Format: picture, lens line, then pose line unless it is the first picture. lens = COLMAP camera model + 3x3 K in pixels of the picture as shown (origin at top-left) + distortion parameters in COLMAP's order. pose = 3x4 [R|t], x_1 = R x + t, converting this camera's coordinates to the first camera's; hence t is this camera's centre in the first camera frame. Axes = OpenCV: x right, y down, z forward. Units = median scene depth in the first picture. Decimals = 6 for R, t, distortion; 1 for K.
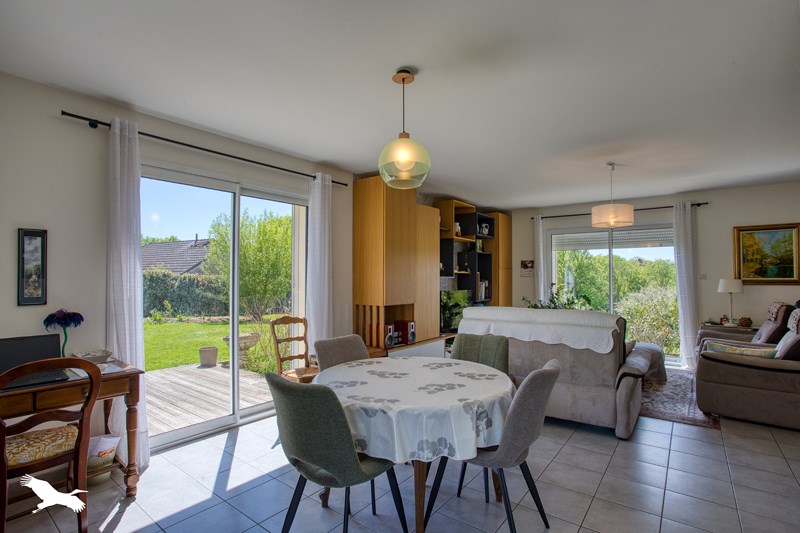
lens RADIAL K [[396.1, 0, 400.1], [0, 396.1, 270.8], [0, 0, 1]] dist [-0.025629, -0.000709]
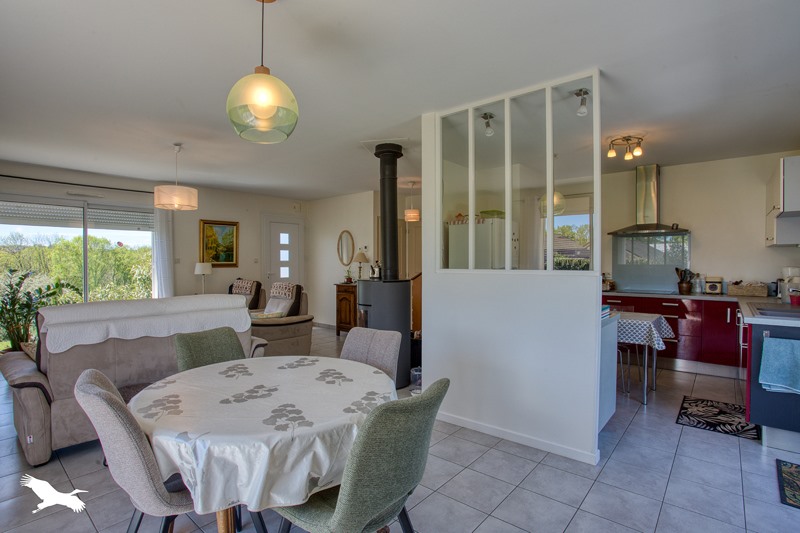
lens RADIAL K [[396.1, 0, 399.6], [0, 396.1, 265.7], [0, 0, 1]] dist [-0.025629, -0.000709]
pose [[0.069584, -0.010715, 0.997519, -0.330142], [-0.015102, 0.999816, 0.011793, 0.006535], [-0.997462, -0.015885, 0.069409, 0.310273]]
